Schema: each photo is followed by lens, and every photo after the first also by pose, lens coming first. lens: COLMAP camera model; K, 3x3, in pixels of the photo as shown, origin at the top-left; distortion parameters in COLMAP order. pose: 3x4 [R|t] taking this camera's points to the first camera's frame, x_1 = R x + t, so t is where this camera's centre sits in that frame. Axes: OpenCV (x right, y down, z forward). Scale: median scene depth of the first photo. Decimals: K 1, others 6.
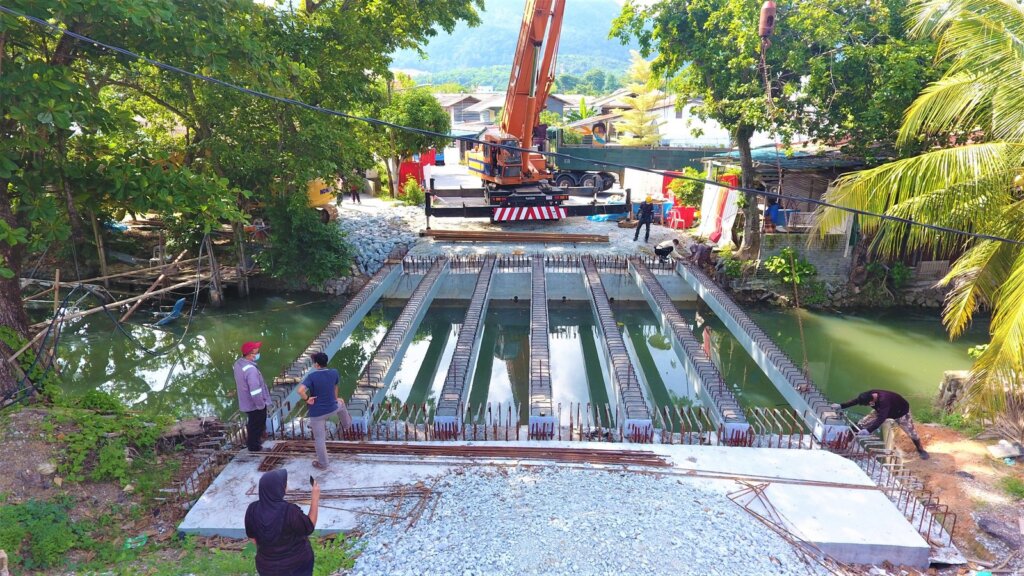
lens RADIAL K [[604.5, 0, 510.0], [0, 604.5, 284.0], [0, 0, 1]] dist [-0.002771, -0.000991]
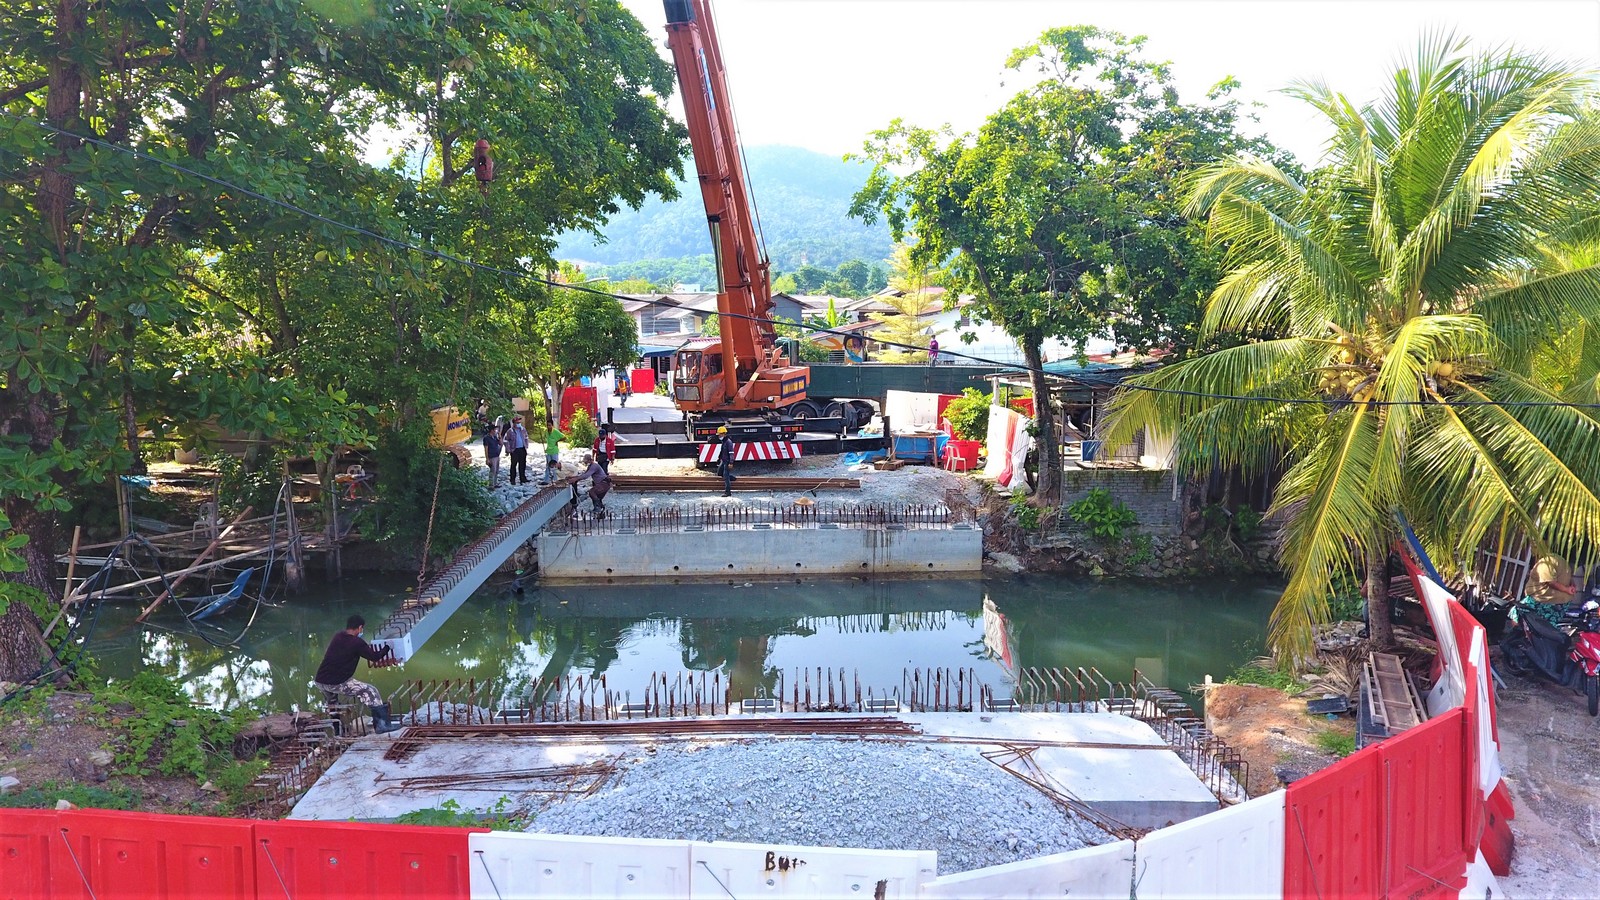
lens RADIAL K [[944.6, 0, 796.8], [0, 944.6, 443.8], [0, 0, 1]] dist [-0.002771, -0.000991]
pose [[0.997305, -0.012119, 0.072355, 0.008096], [0.022722, 0.988790, -0.147572, 0.041863], [-0.069756, 0.148818, 0.986401, -0.108276]]
